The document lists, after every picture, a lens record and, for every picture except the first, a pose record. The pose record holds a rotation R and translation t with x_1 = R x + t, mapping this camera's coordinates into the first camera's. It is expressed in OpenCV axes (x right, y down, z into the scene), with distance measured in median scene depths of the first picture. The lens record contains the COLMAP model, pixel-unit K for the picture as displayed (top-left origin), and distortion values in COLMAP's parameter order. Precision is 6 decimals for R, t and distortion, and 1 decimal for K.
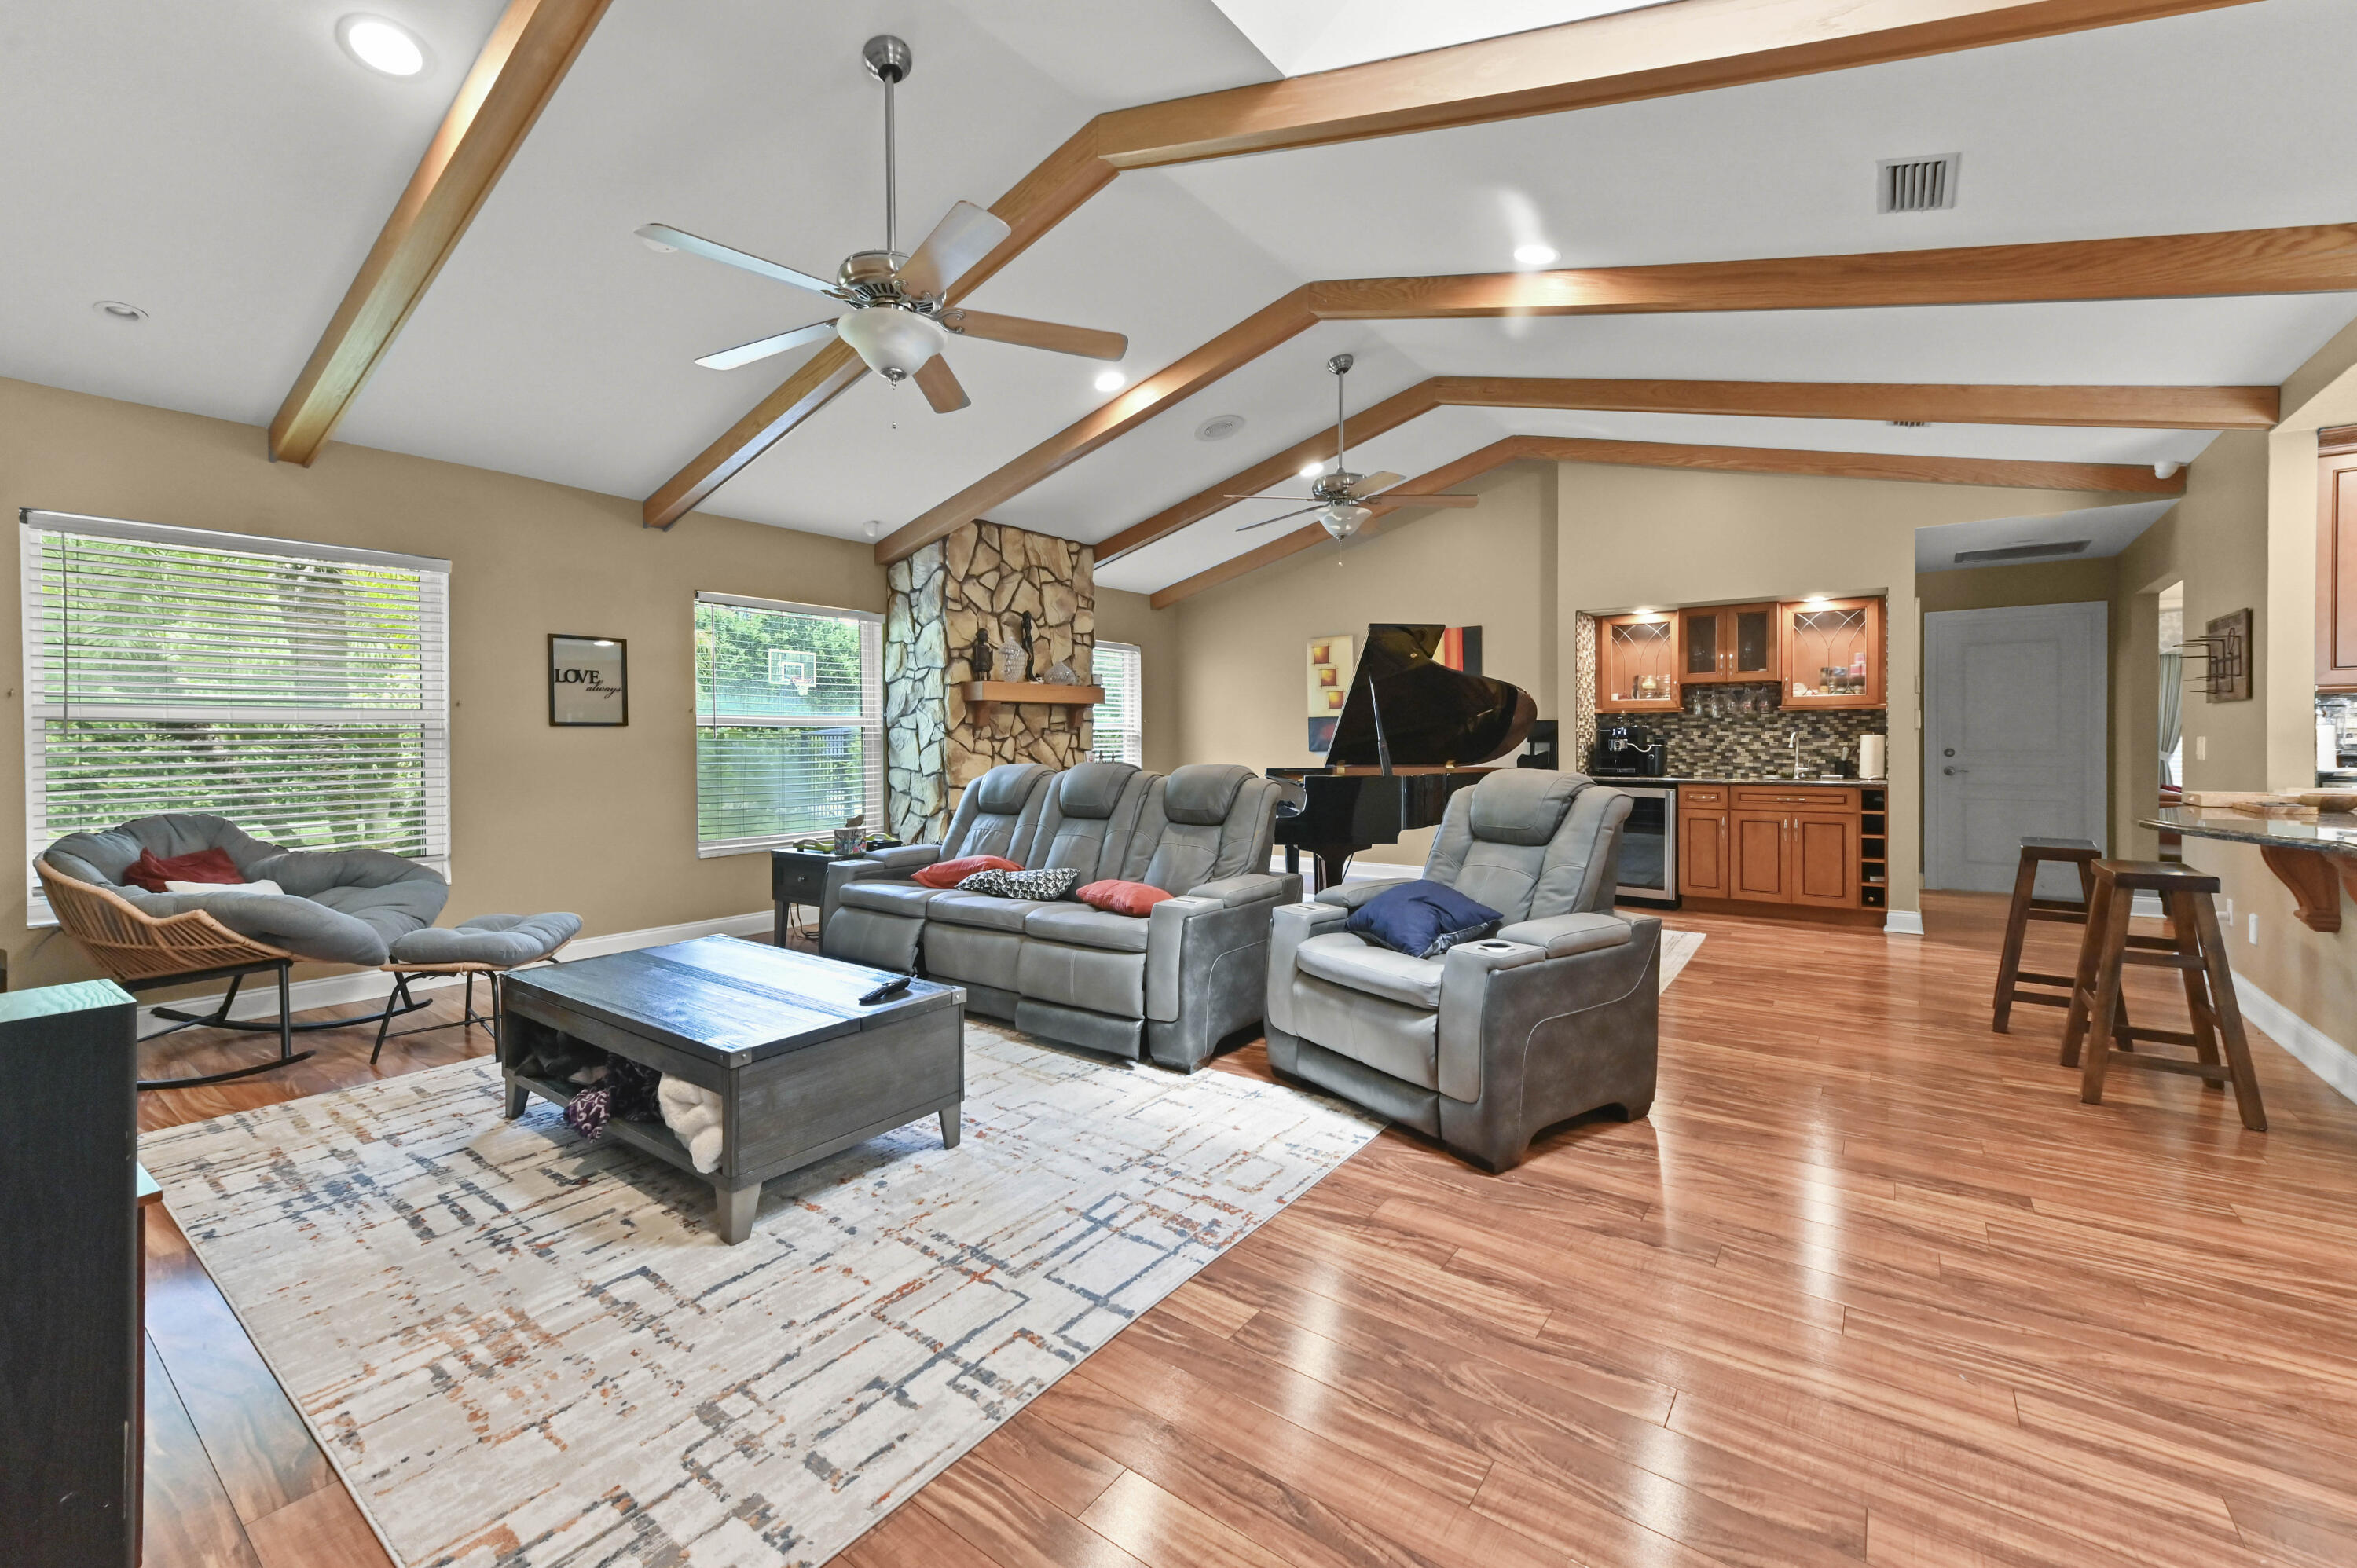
lens RADIAL K [[961.2, 0, 1174.5], [0, 961.2, 746.3], [0, 0, 1]] dist [0.013651, 0.000038]
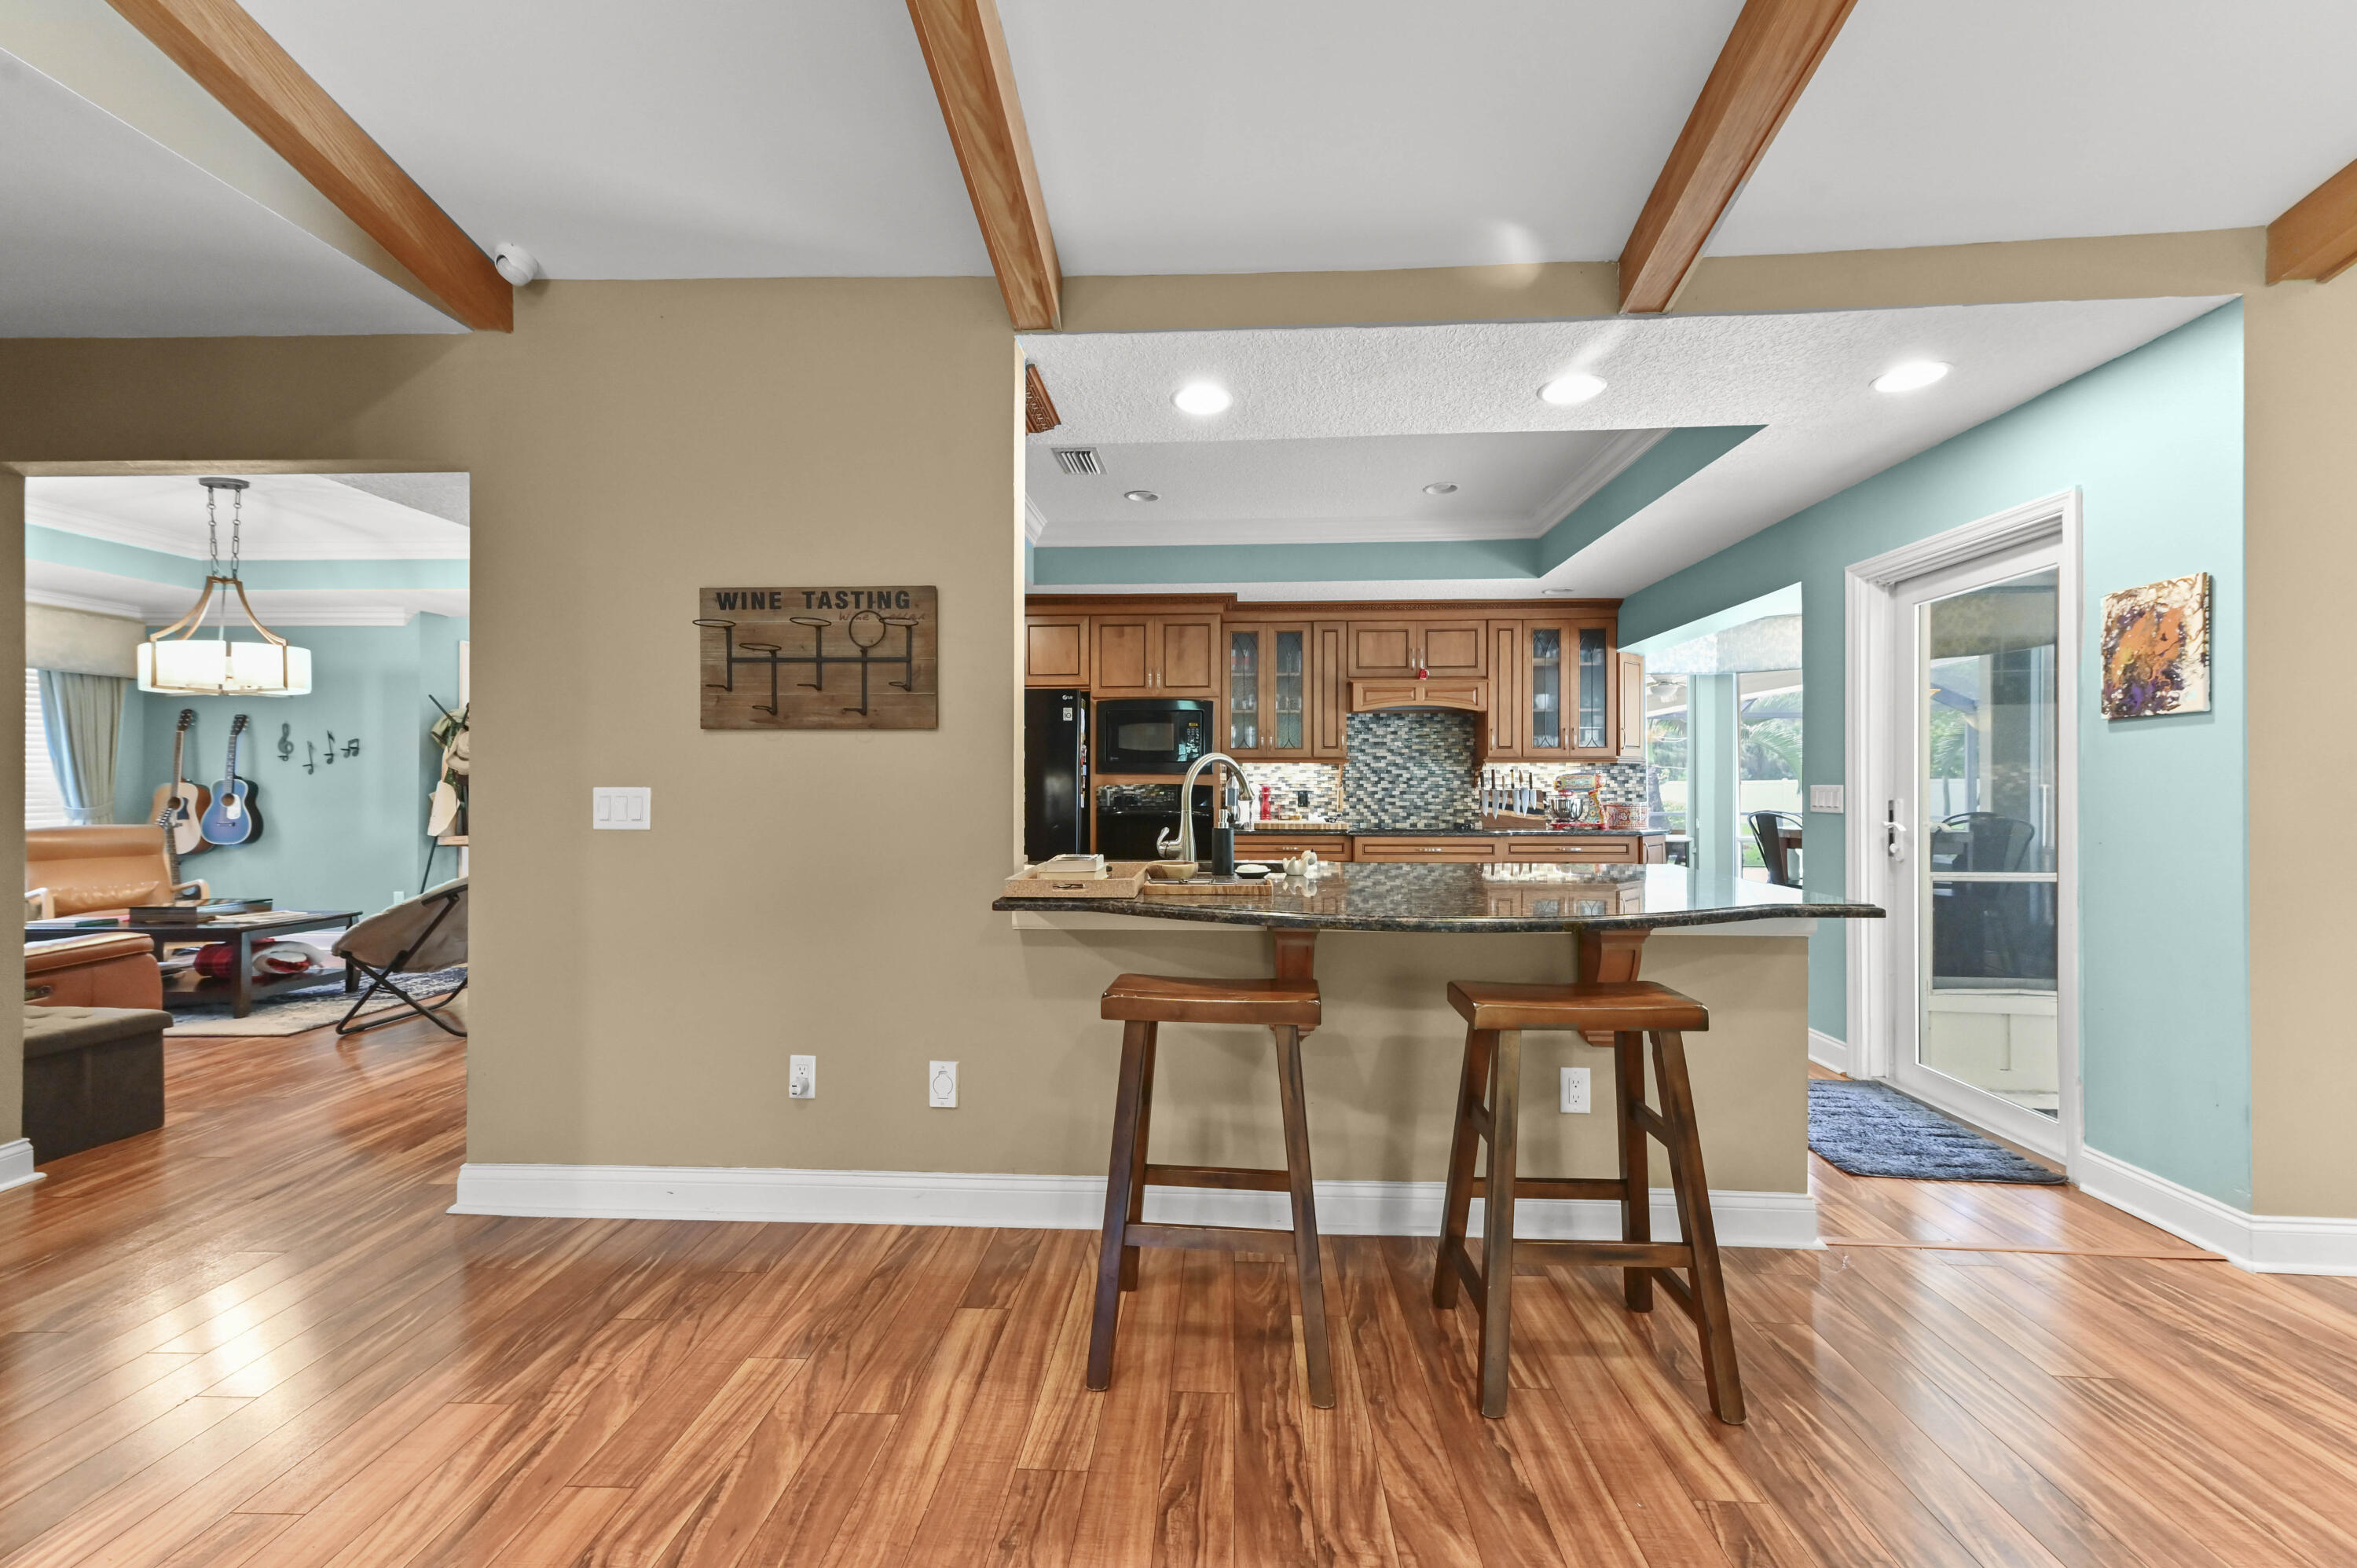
lens RADIAL K [[914.3, 0, 1185.1], [0, 914.3, 791.0], [0, 0, 1]] dist [0.014253, 0.000022]
pose [[-0.552533, -0.000723, 0.833491, 0.488387], [0.008617, 0.999941, 0.006580, -0.007430], [-0.833446, 0.010818, -0.552494, 1.169233]]
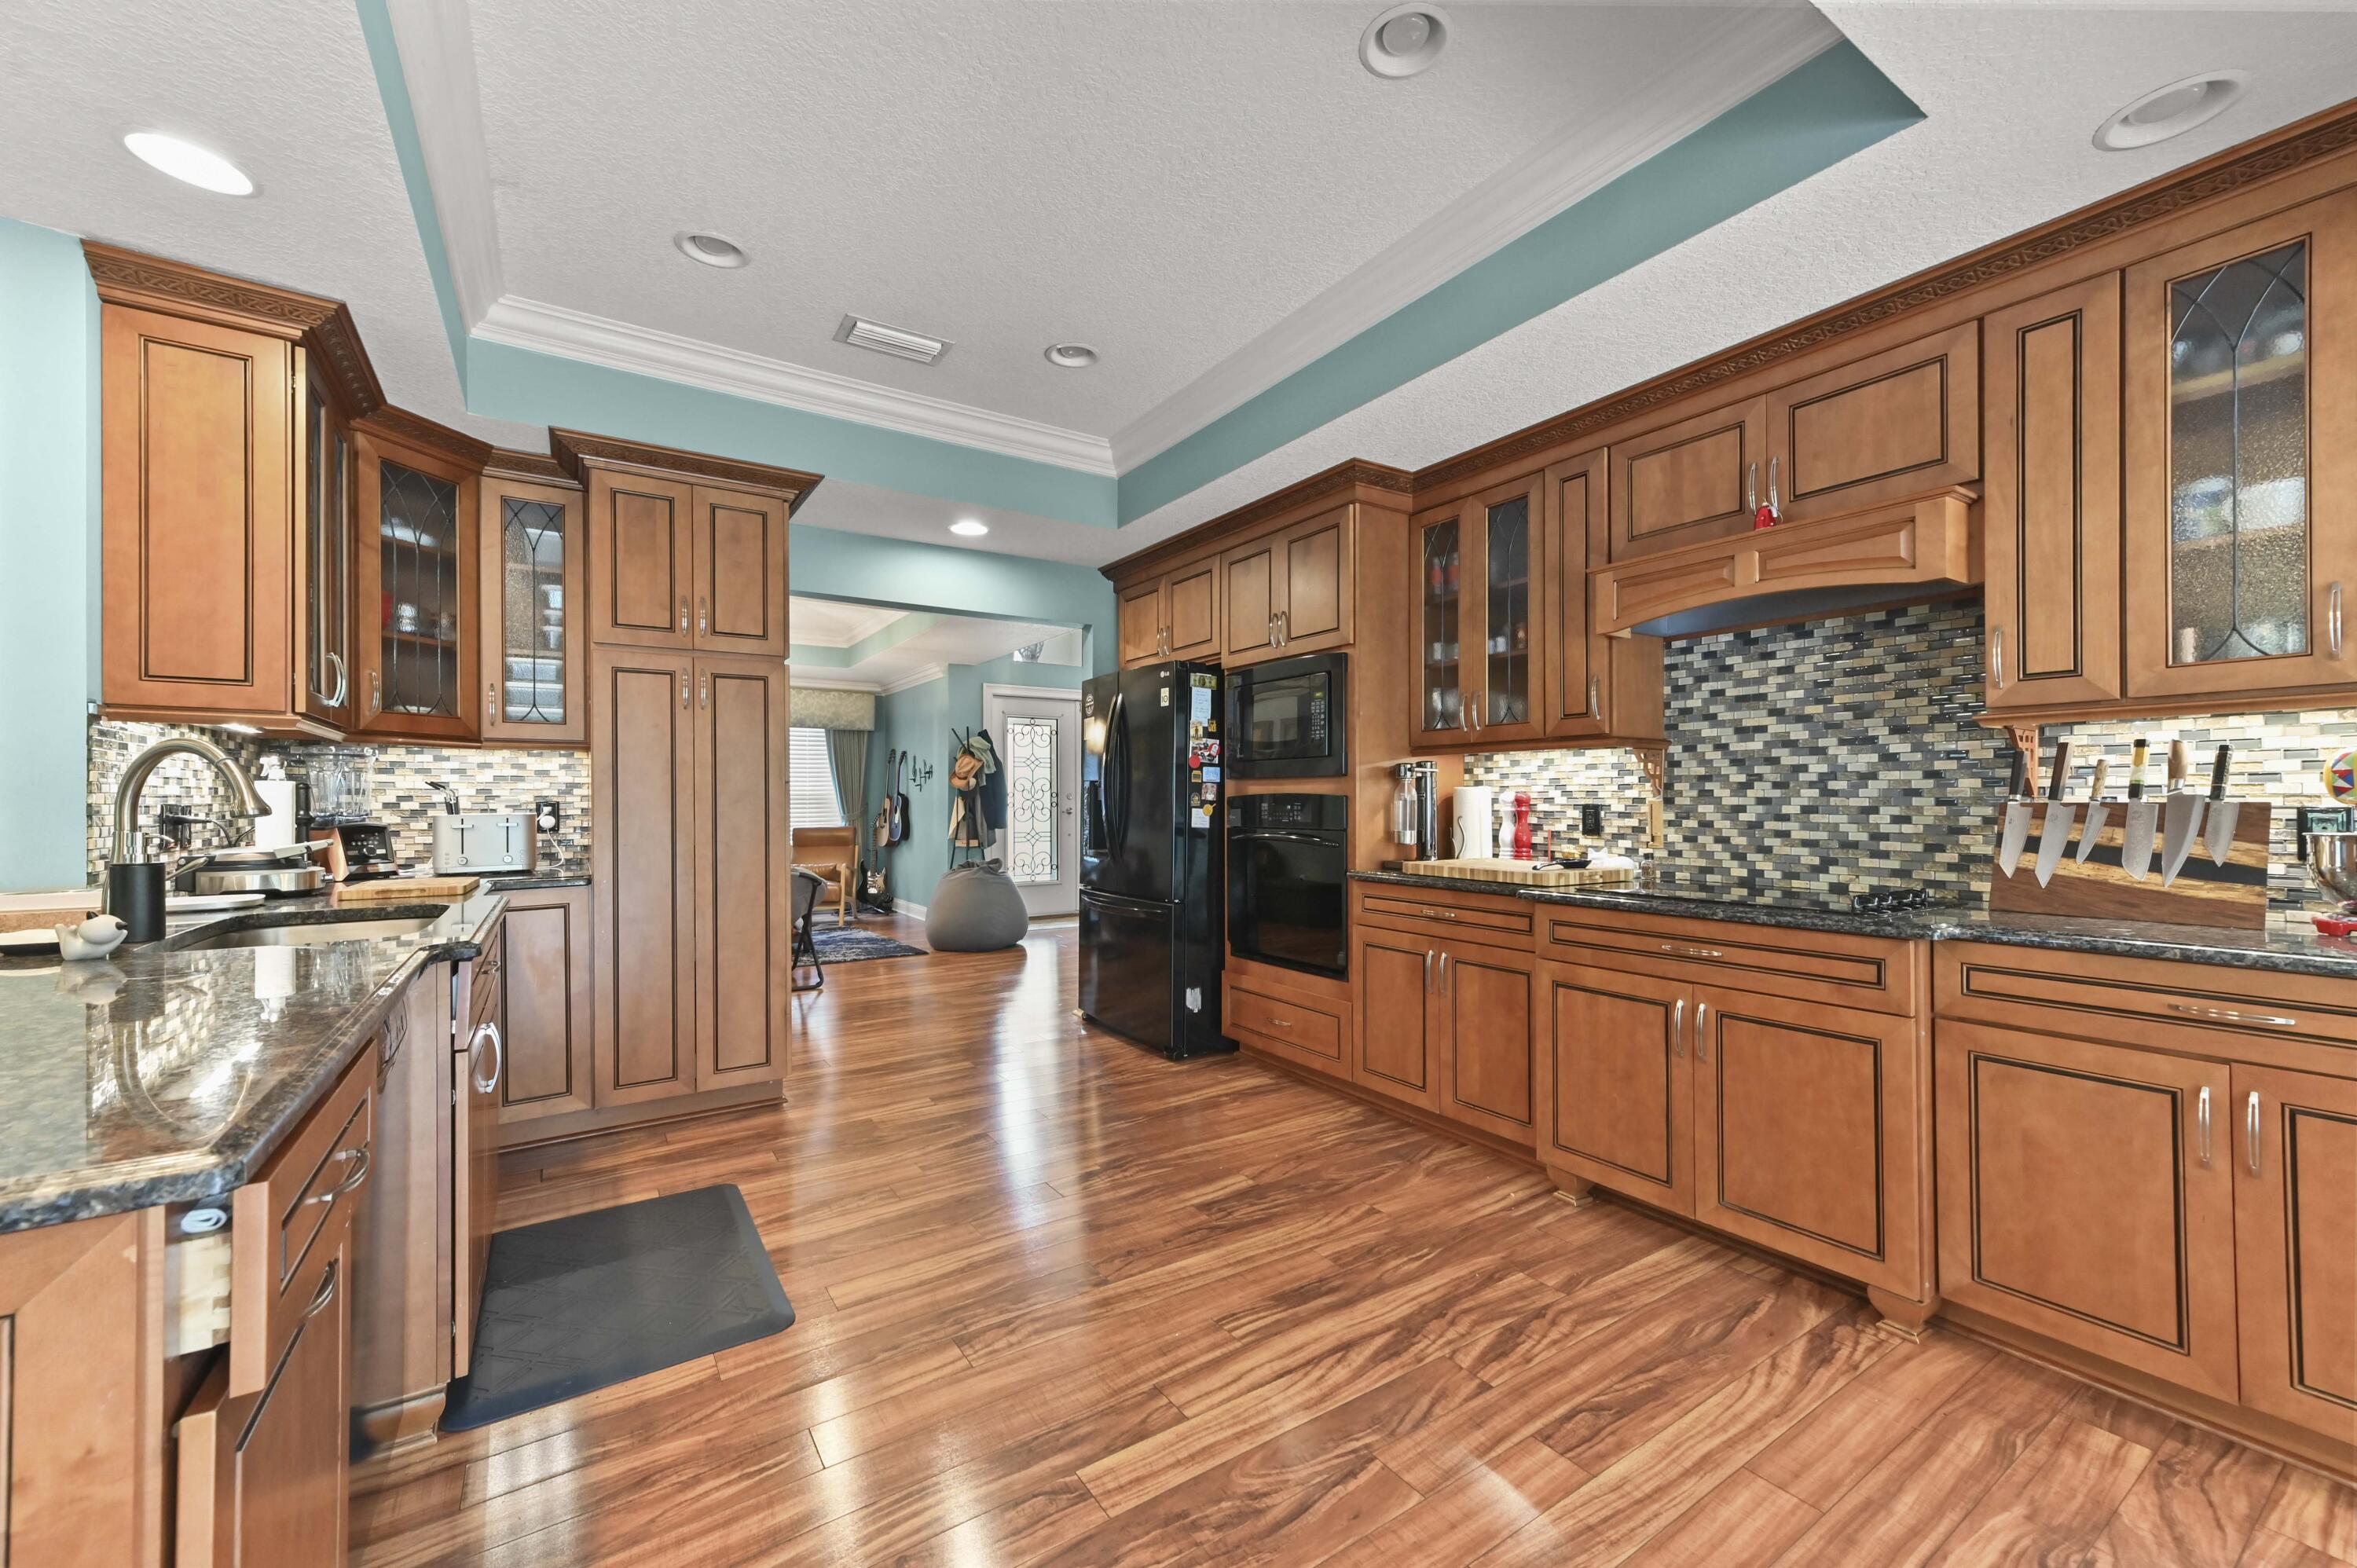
lens RADIAL K [[932.7, 0, 1184.8], [0, 932.7, 802.3], [0, 0, 1]] dist [0.016457, 0.000133]
pose [[0.334210, 0.002669, 0.942495, 0.784778], [0.007990, 0.999952, -0.005665, 0.003958], [-0.942465, 0.009424, 0.334172, 0.227150]]
